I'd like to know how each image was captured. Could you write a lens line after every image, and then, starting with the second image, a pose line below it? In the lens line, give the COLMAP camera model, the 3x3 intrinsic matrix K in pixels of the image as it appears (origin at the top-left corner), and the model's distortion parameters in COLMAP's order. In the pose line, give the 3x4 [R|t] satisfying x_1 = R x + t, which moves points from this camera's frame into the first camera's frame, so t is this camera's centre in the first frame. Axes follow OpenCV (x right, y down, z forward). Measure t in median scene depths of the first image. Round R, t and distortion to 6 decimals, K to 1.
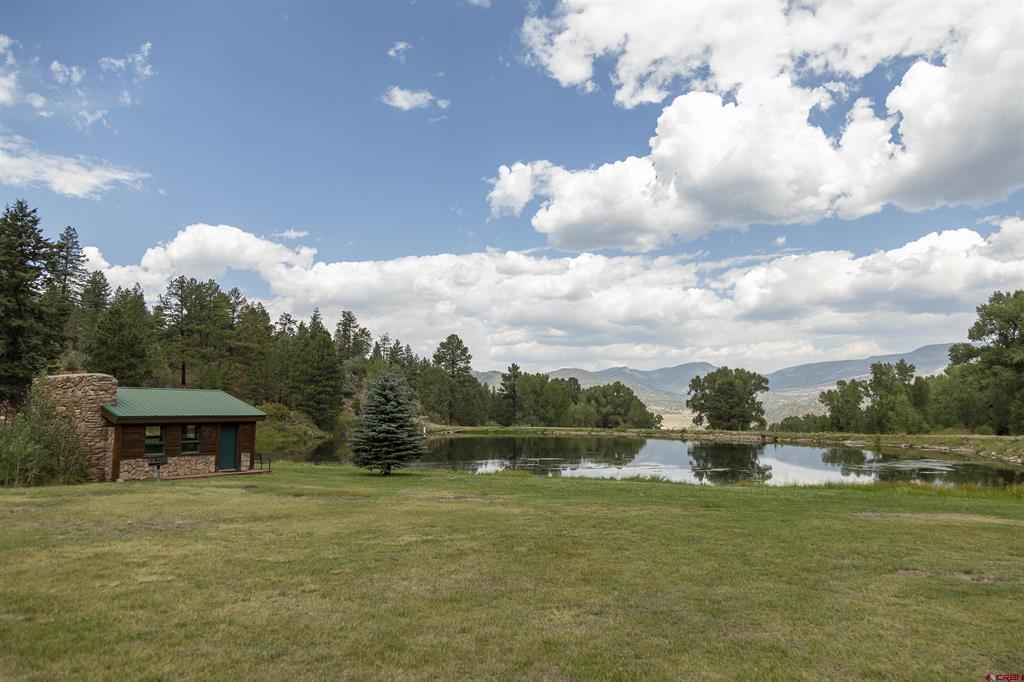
lens RADIAL K [[708.5, 0, 512.0], [0, 708.5, 341.0], [0, 0, 1]] dist [0.000998, 0.006351]
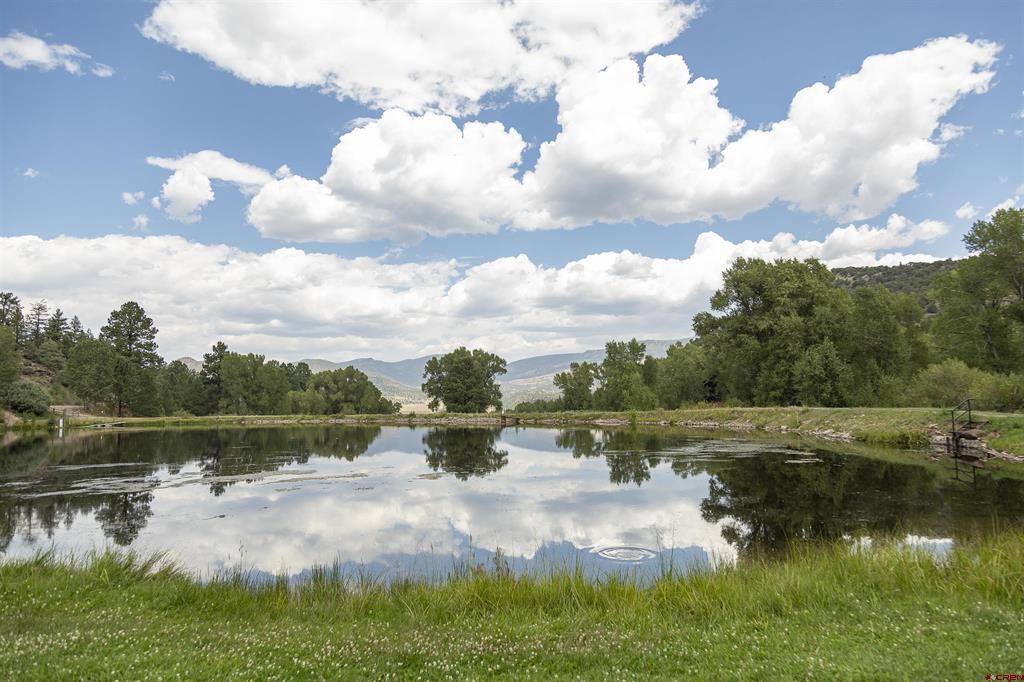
lens RADIAL K [[708.5, 0, 512.0], [0, 708.5, 341.0], [0, 0, 1]] dist [0.000998, 0.006351]
pose [[0.936375, 0.012156, 0.350792, 0.034018], [-0.017234, 0.999787, 0.011356, 0.016512], [-0.350579, -0.016679, 0.936385, 0.104504]]
